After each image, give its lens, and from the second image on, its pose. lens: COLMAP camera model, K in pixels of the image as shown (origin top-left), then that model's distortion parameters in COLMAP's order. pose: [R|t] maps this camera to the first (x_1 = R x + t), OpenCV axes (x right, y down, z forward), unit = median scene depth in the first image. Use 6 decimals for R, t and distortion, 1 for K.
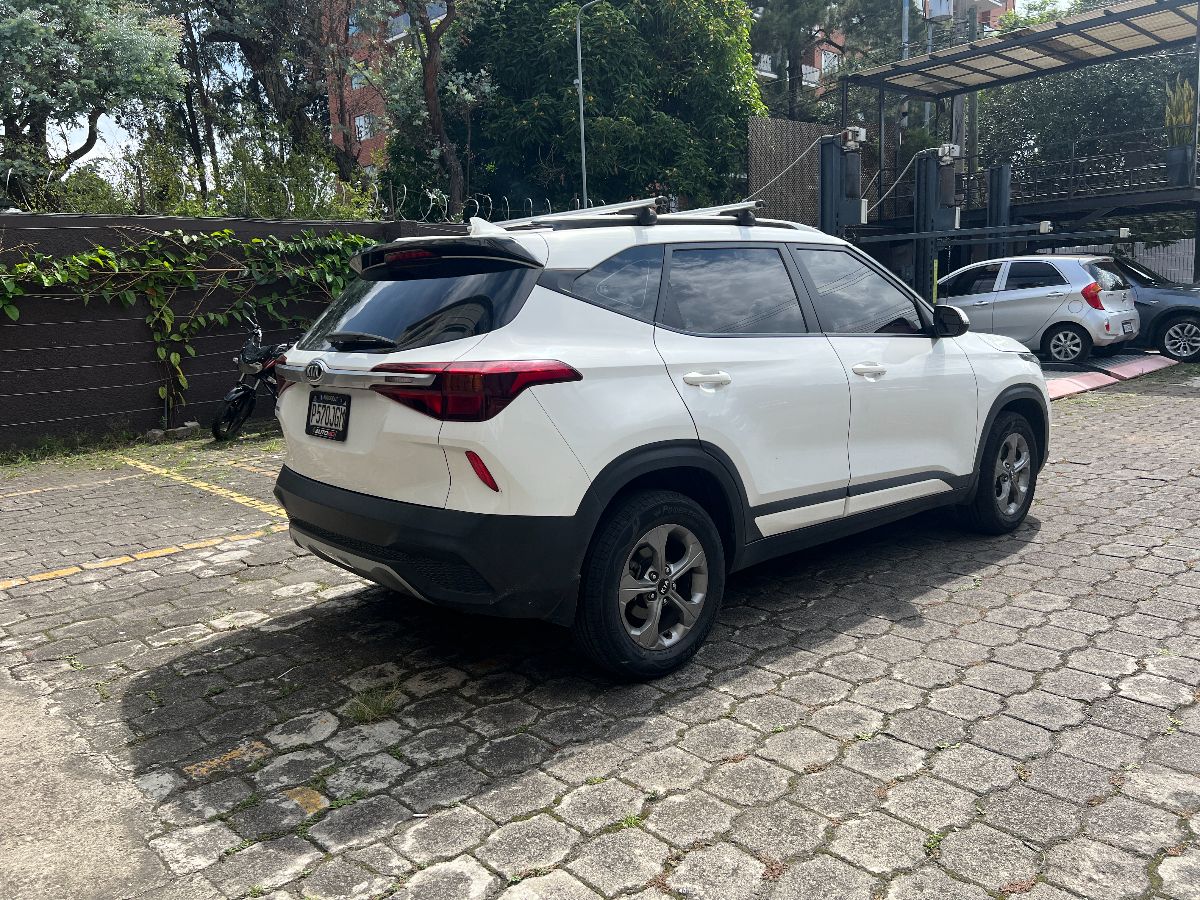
lens RADIAL K [[942.4, 0, 596.4], [0, 942.4, 450.7], [0, 0, 1]] dist [0.033322, -0.027268]
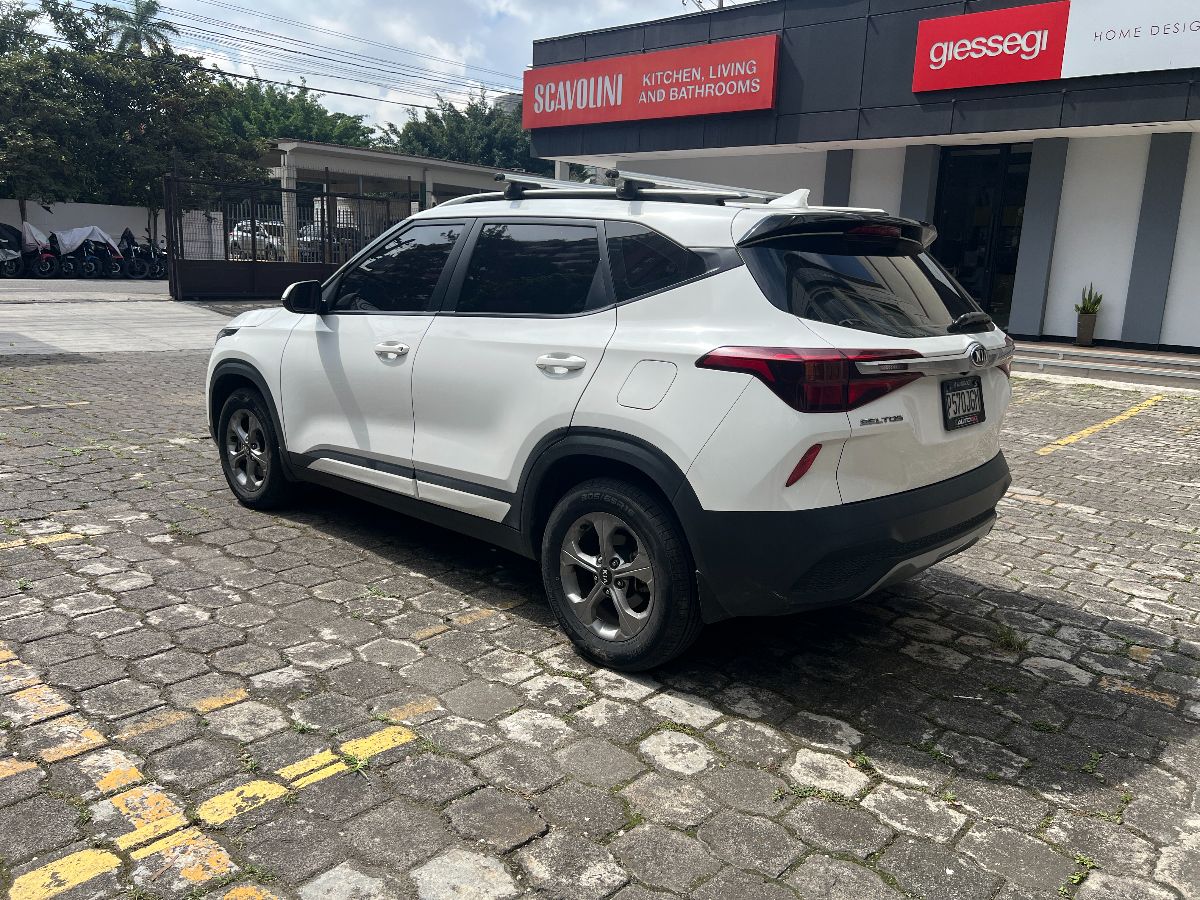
lens RADIAL K [[942.4, 0, 595.7], [0, 942.4, 445.7], [0, 0, 1]] dist [0.033322, -0.027268]
pose [[-0.132104, -0.164233, 0.977536, -1.182533], [0.126919, 0.975259, 0.181003, -0.215529], [-0.983077, 0.147979, -0.107991, 1.487530]]
